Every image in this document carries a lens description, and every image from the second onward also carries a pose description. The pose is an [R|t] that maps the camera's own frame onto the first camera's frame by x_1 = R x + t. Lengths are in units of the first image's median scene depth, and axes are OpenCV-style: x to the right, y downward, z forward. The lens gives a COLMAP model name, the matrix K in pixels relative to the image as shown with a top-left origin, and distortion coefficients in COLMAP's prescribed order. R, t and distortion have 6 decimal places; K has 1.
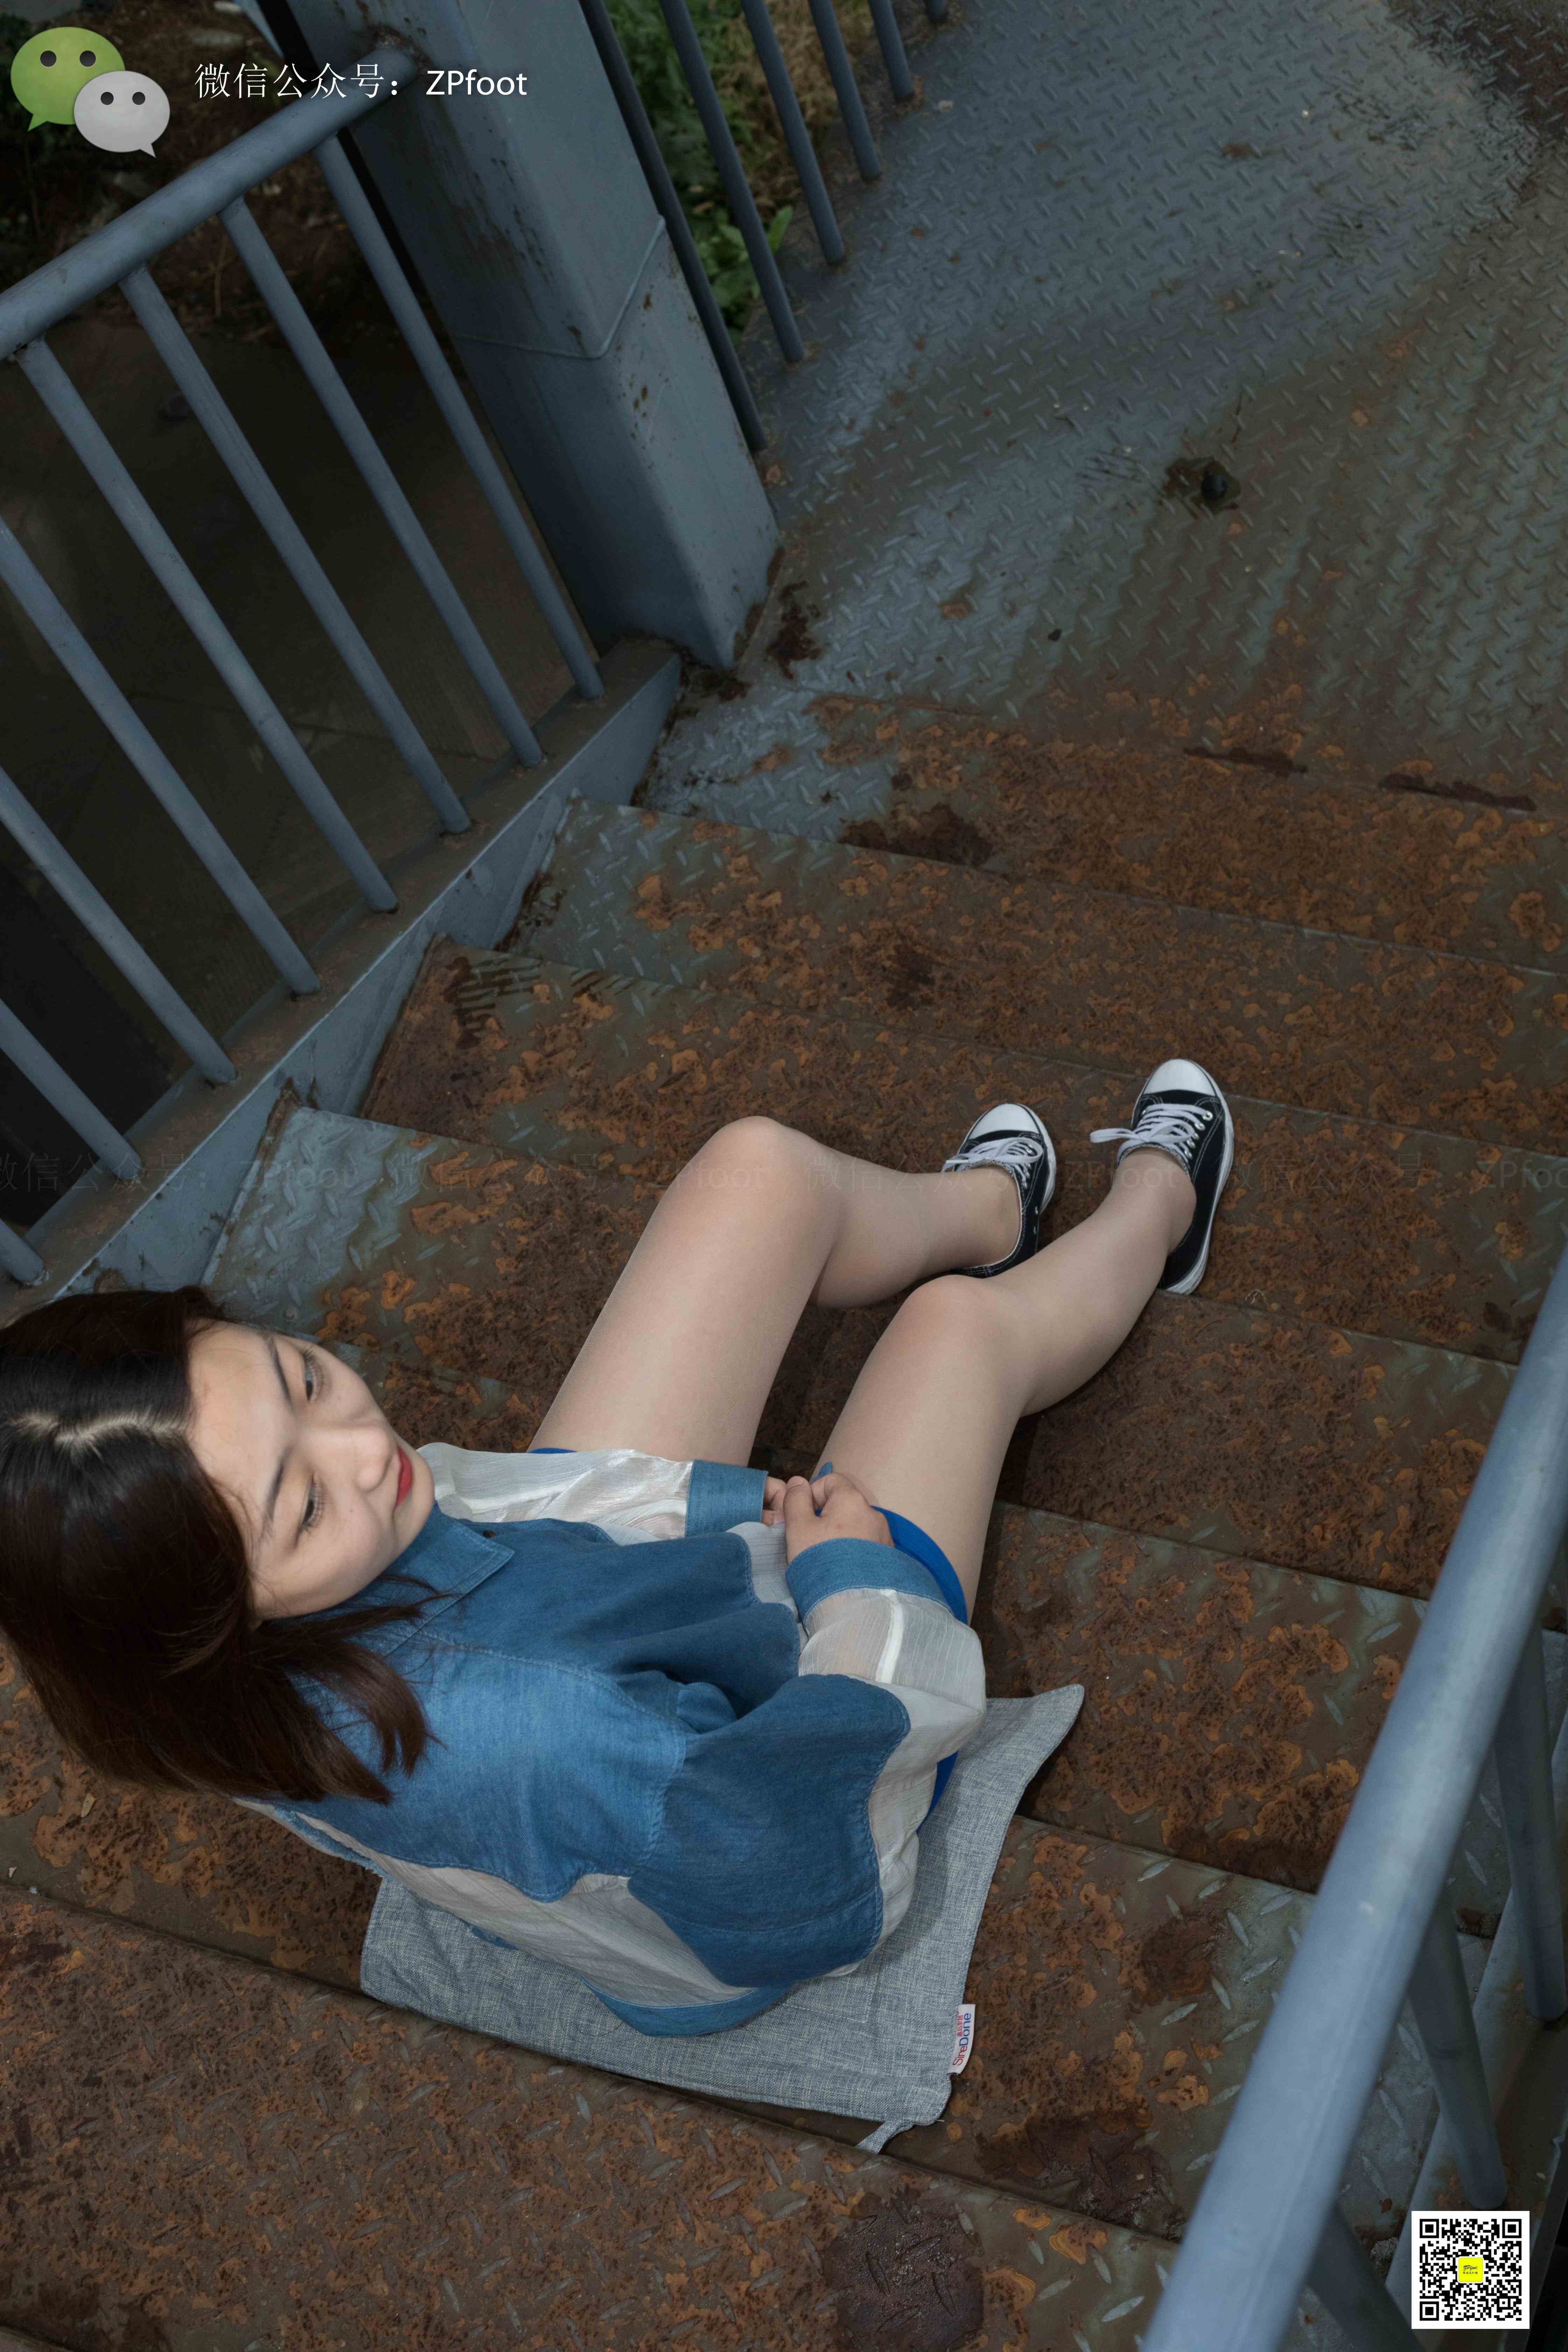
lens RADIAL K [[3424.1, 0, 784.0], [0, 3424.1, 1176.0], [0, 0, 1]] dist [-0.083761, -0.039579]
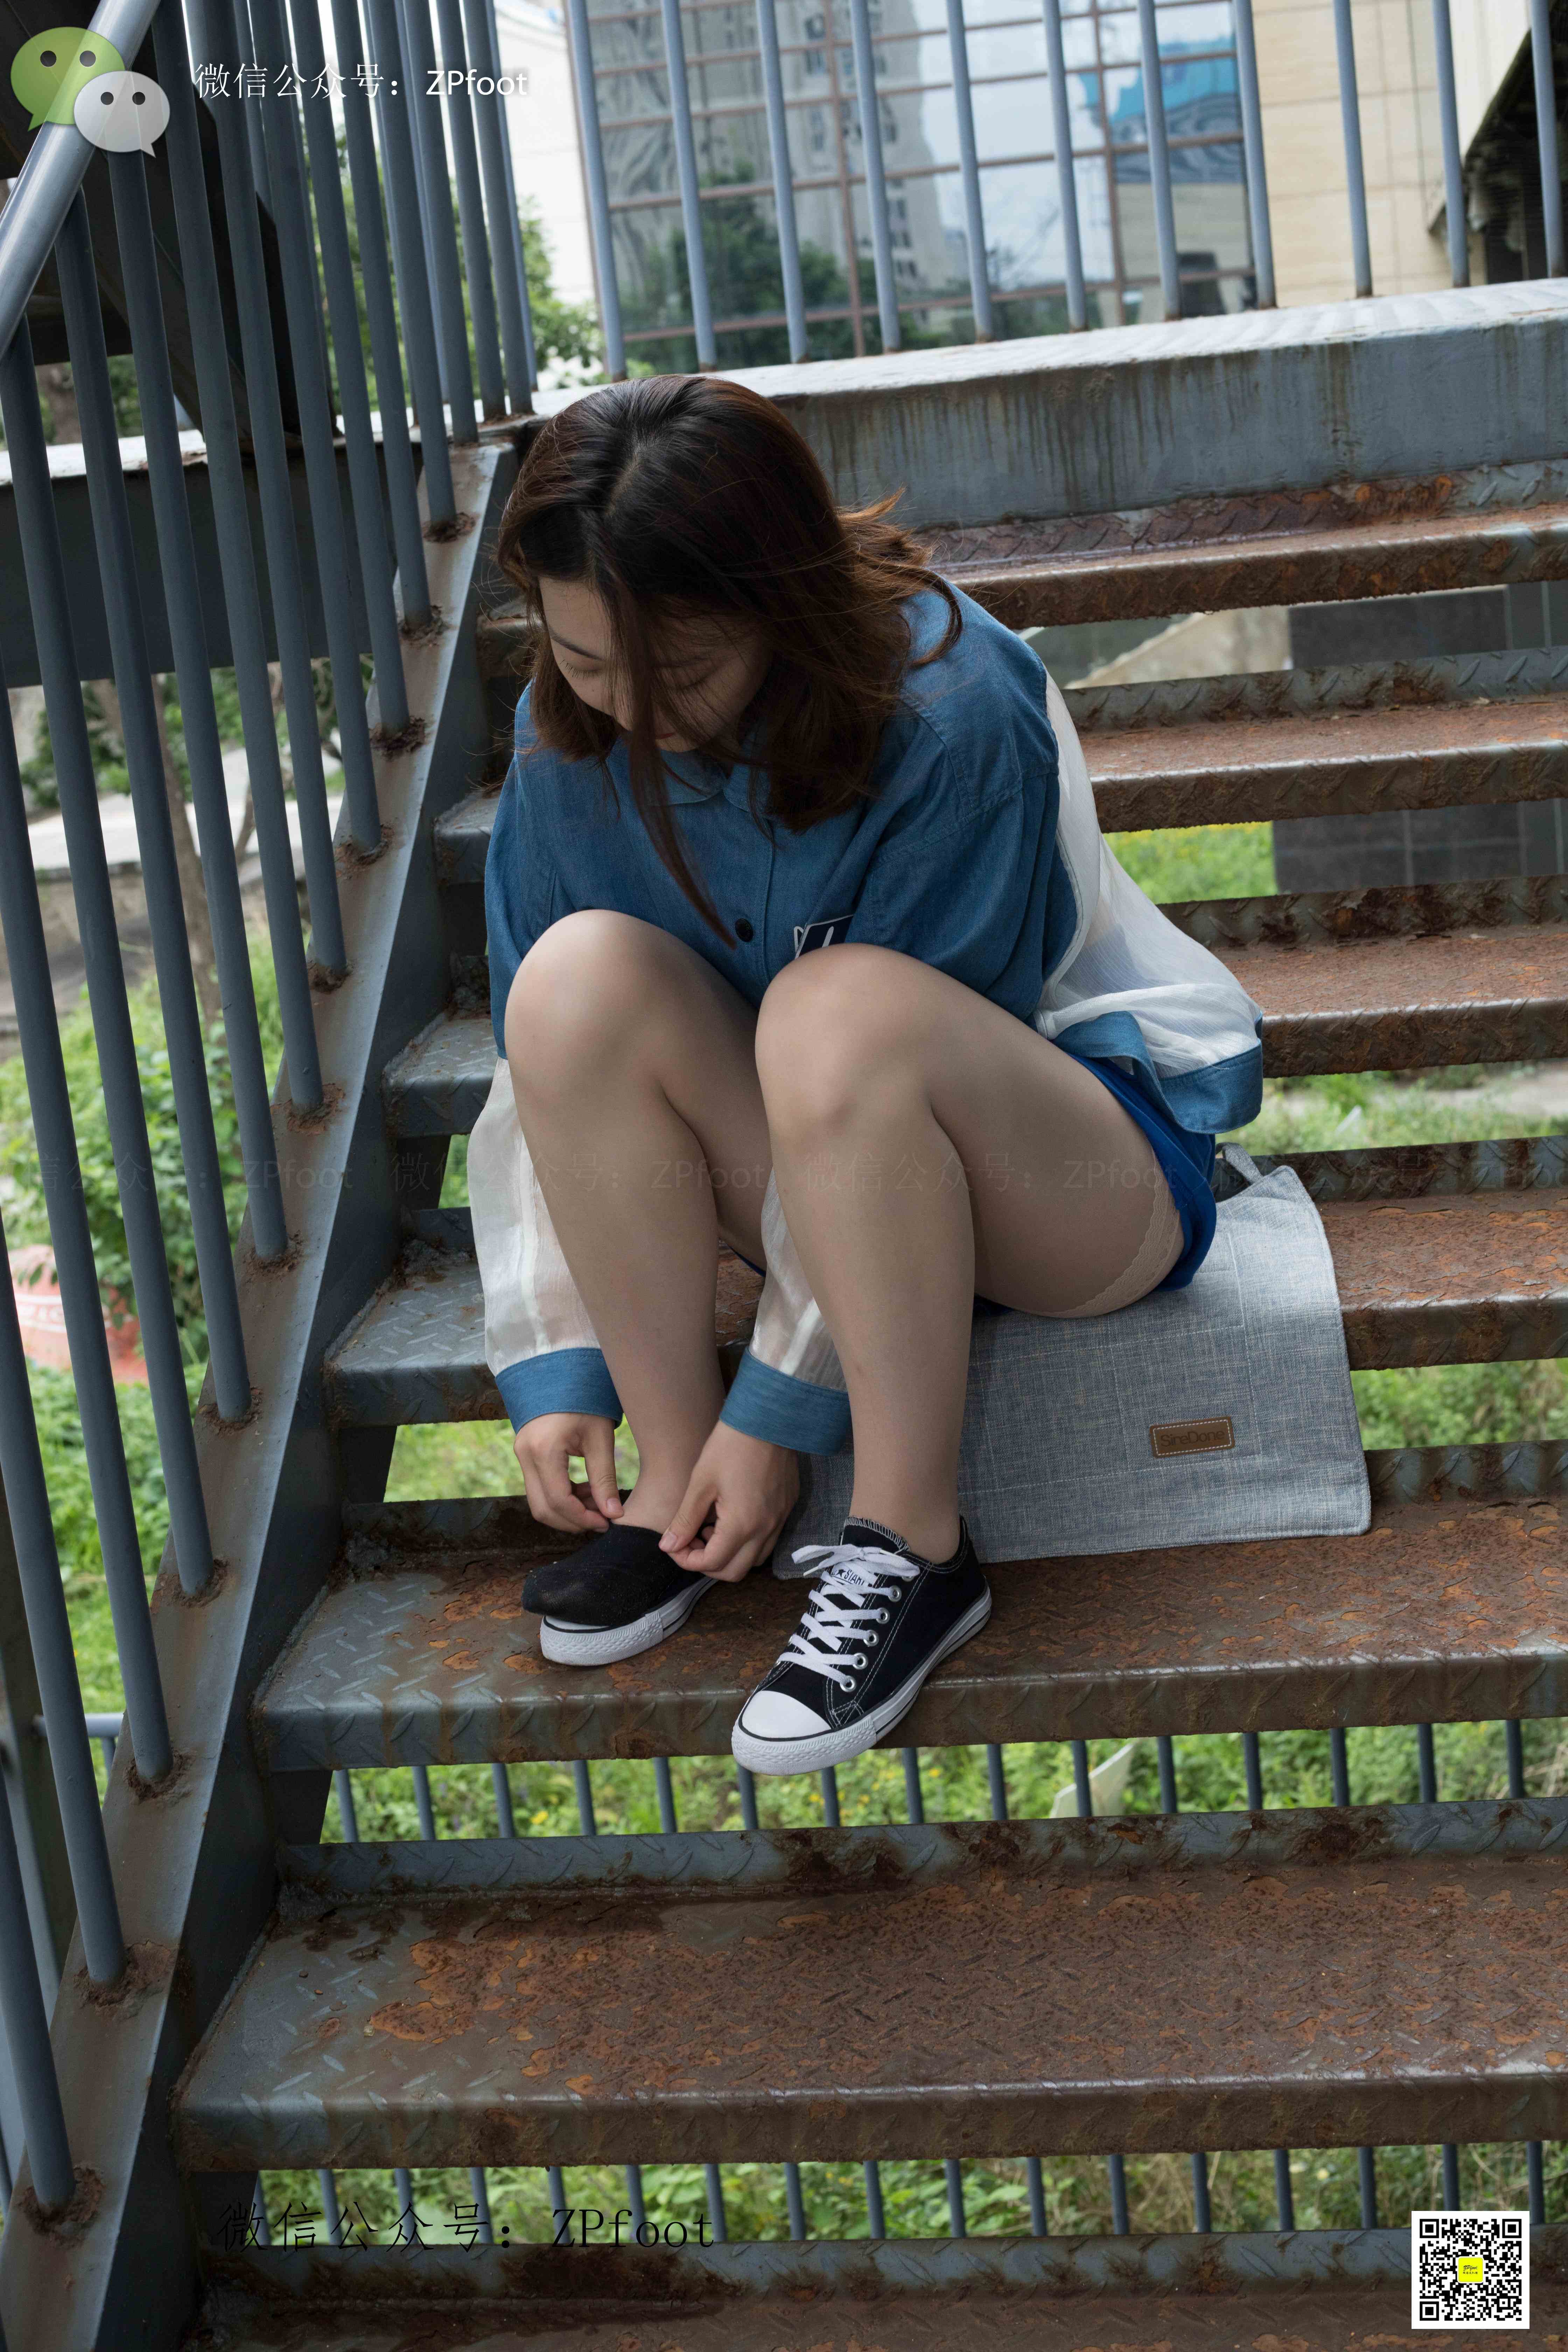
lens RADIAL K [[3458.3, 0, 780.5], [0, 3458.3, 1178.5], [0, 0, 1]] dist [-0.091135, -0.113566]
pose [[-0.933934, 0.346236, -0.088814, 0.101128], [-0.018597, 0.201066, 0.979401, -0.643478], [0.356962, 0.916348, -0.181343, 0.827265]]
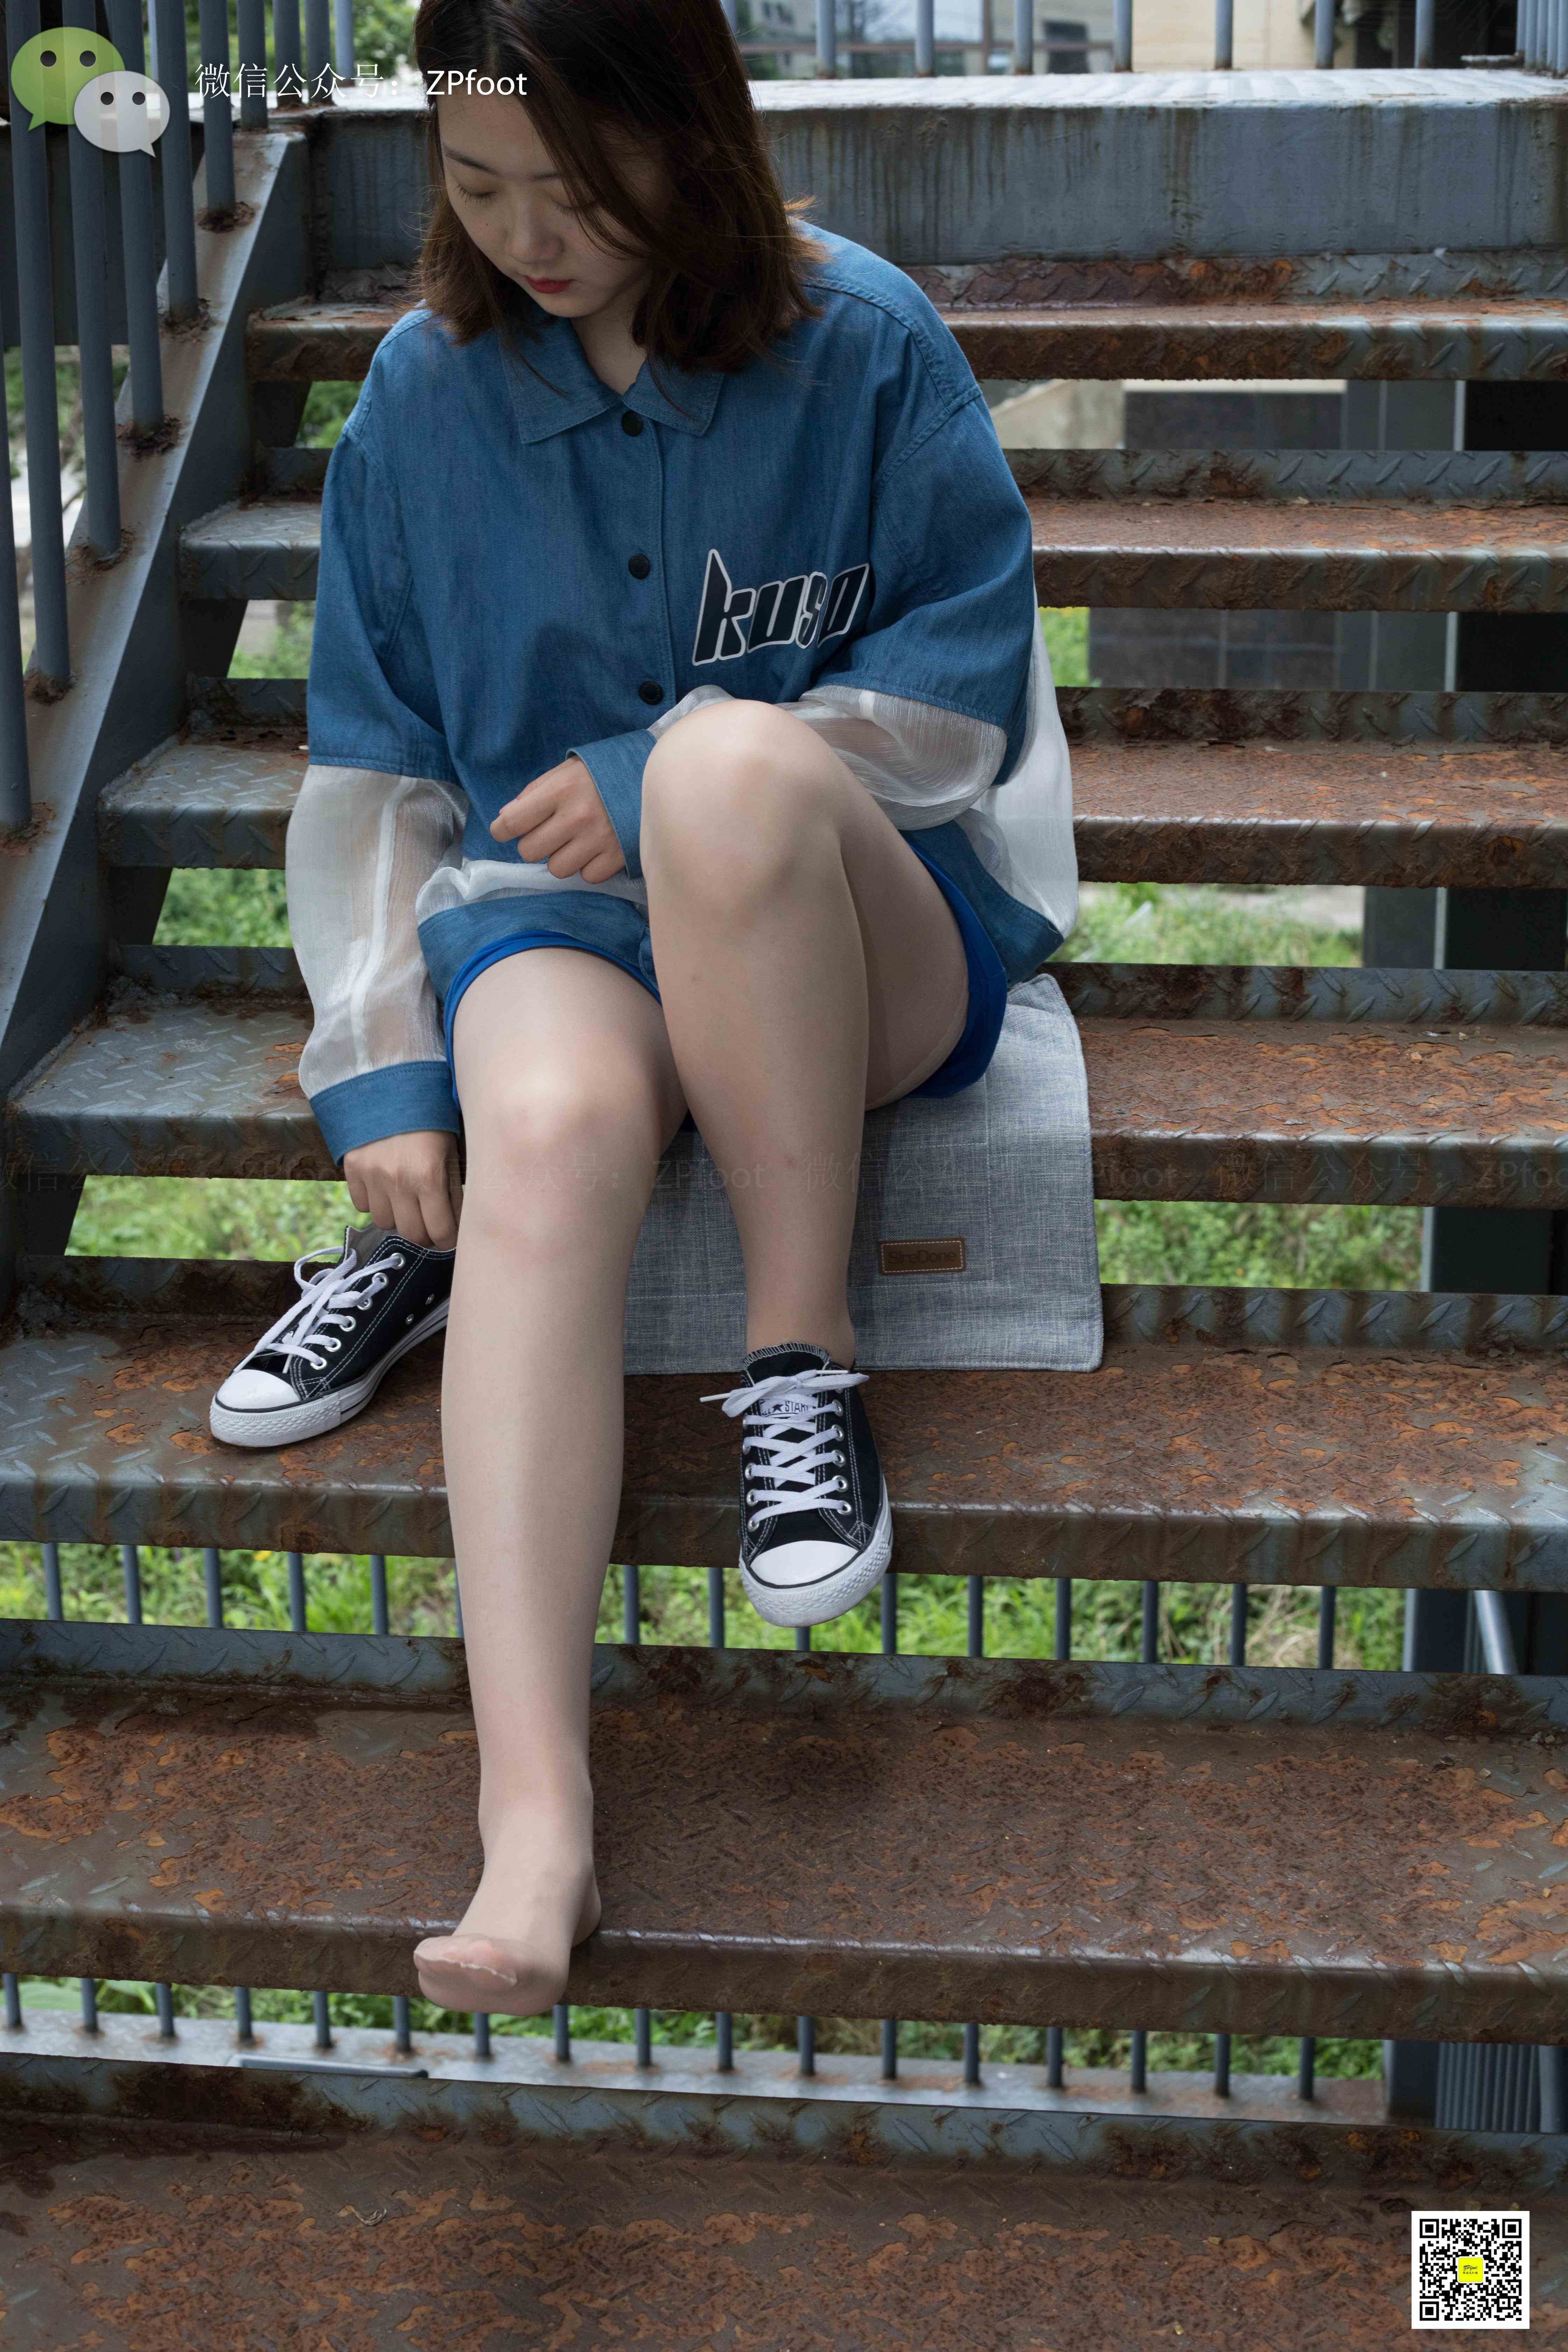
lens RADIAL K [[3453.2, 0, 782.5], [0, 3453.2, 1180.7], [0, 0, 1]] dist [-0.086171, -0.133797]
pose [[-0.952457, 0.277310, -0.126197, 0.082438], [-0.094368, 0.125319, 0.987618, -0.596885], [0.289691, 0.952572, -0.093192, 0.817548]]
